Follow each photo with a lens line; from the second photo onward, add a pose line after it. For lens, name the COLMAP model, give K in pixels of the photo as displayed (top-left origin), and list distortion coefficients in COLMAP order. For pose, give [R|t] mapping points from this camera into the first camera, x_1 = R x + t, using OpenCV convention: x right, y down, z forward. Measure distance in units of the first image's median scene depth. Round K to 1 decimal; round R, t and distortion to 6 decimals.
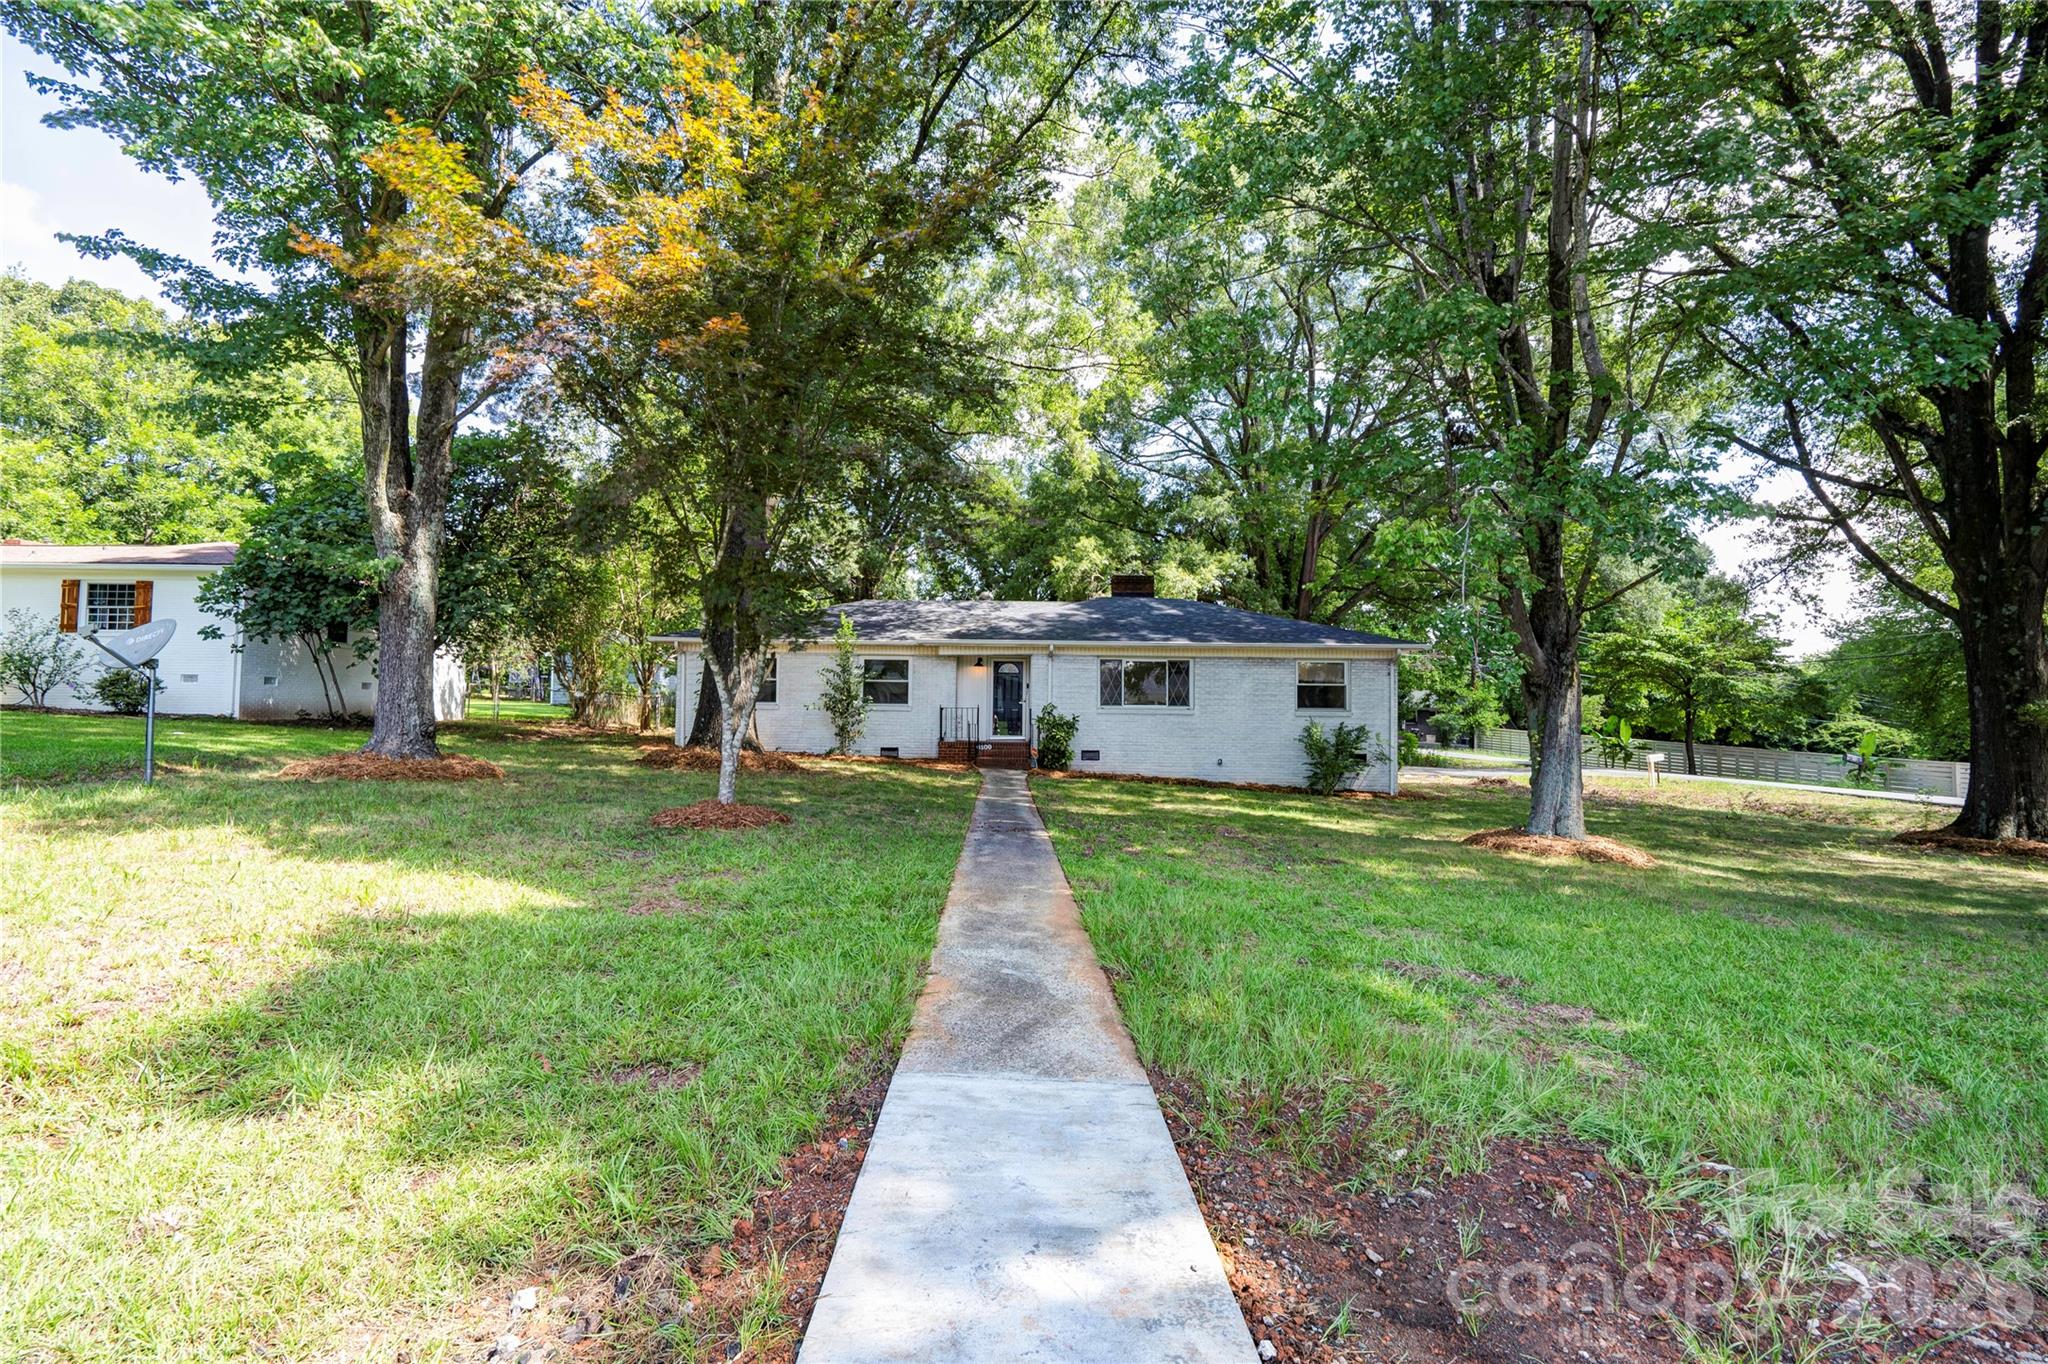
lens RADIAL K [[938.0, 0, 1005.0], [0, 938.0, 682.4], [0, 0, 1]] dist [-0.000771, 0.008994]
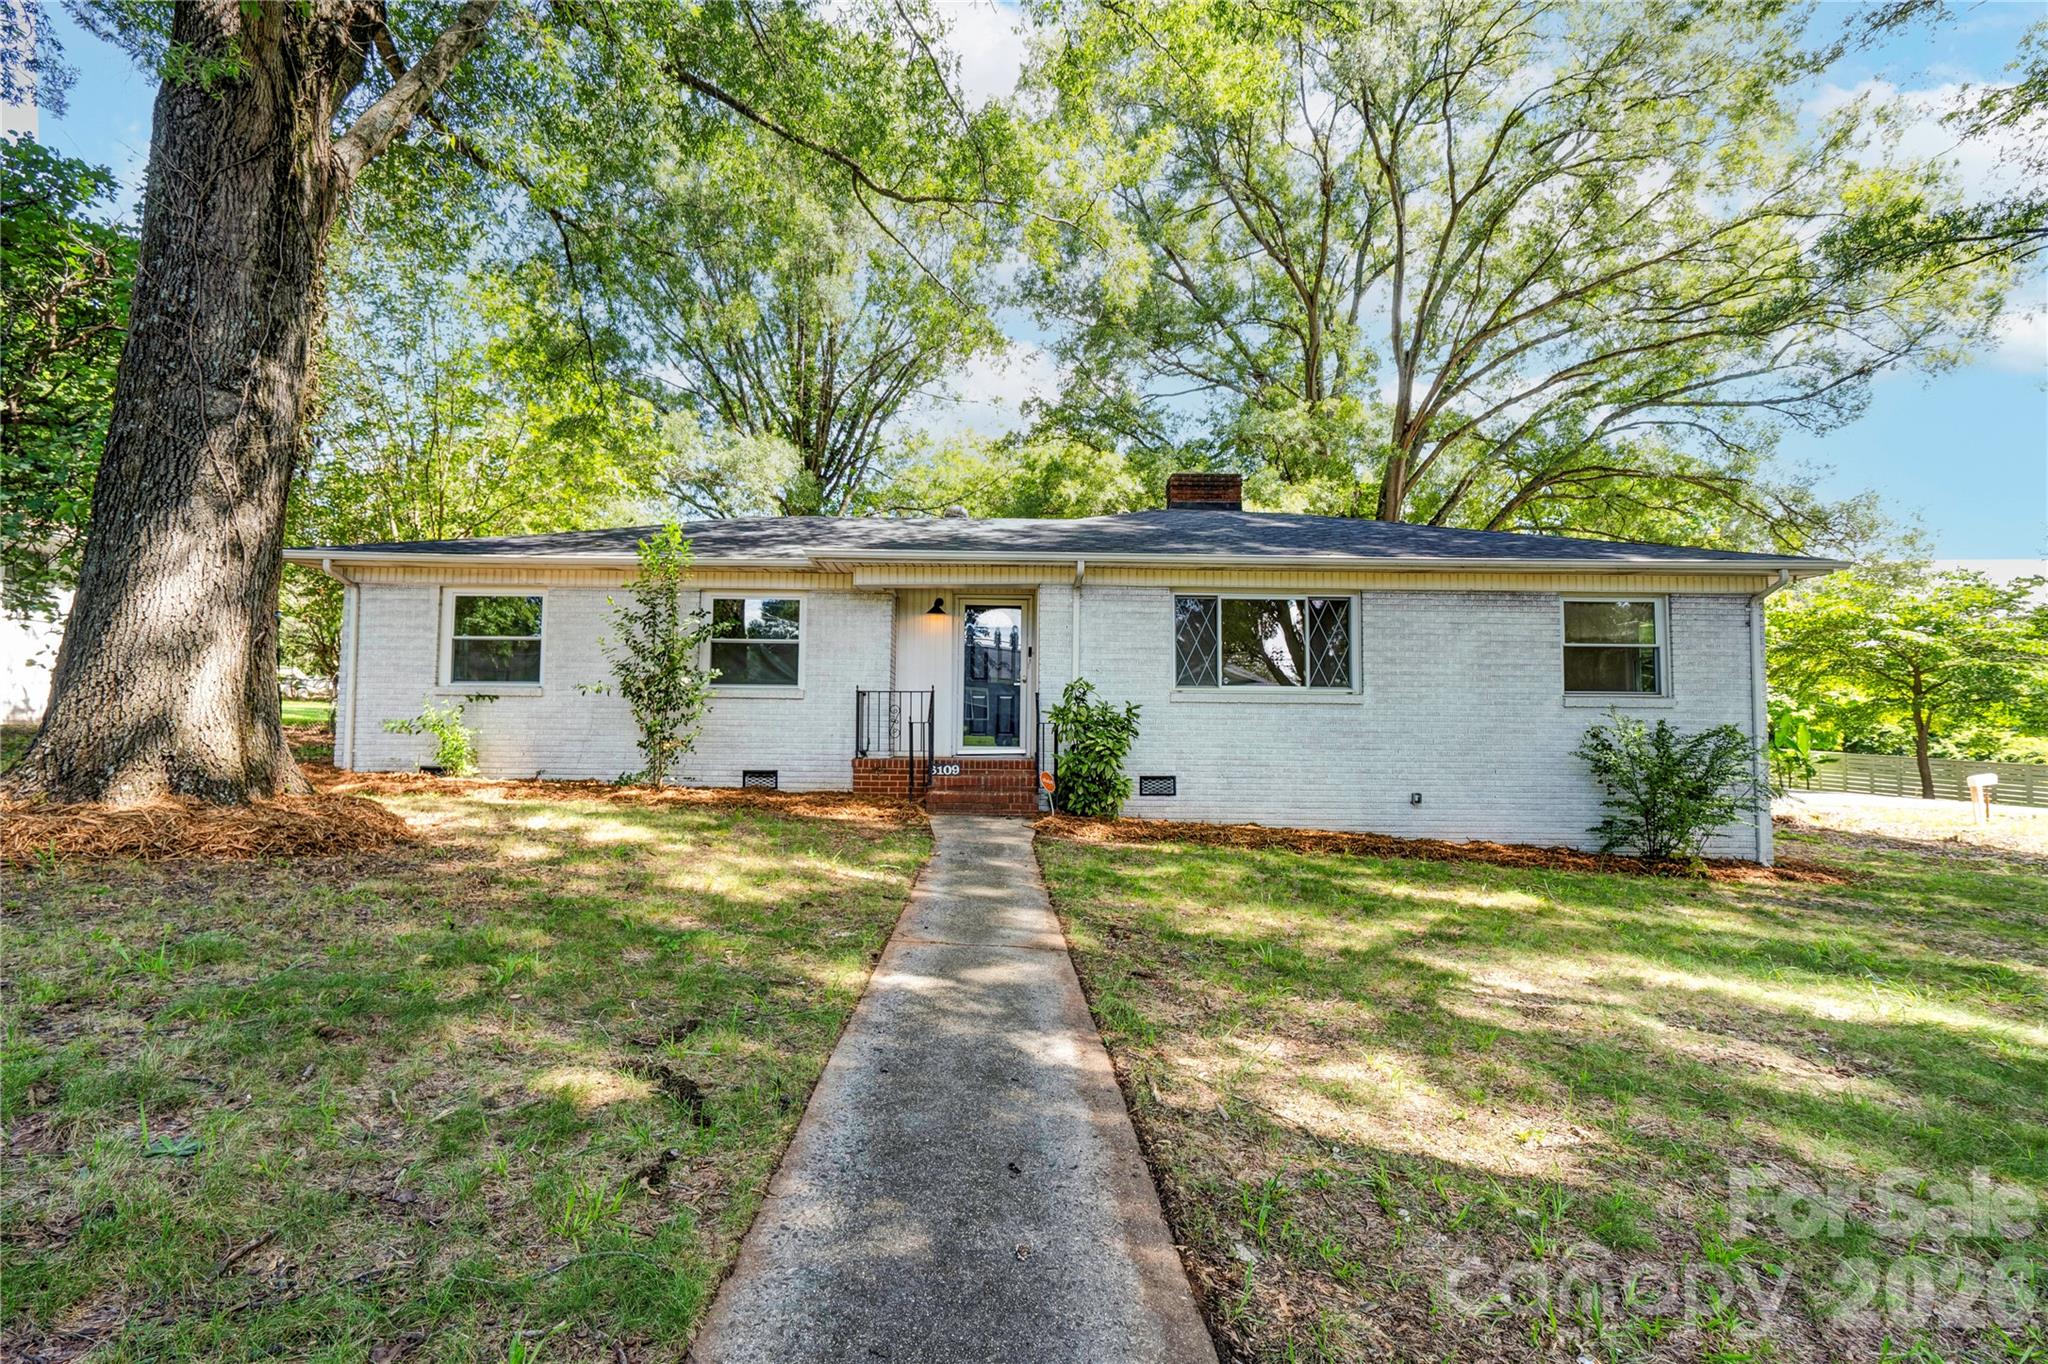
lens RADIAL K [[938.0, 0, 1005.0], [0, 938.0, 682.4], [0, 0, 1]] dist [-0.000771, 0.008994]
pose [[0.999924, -0.000810, 0.012263, 0.003667], [0.000969, 0.999916, -0.012923, 0.029017], [-0.012252, 0.012934, 0.999841, 0.499759]]
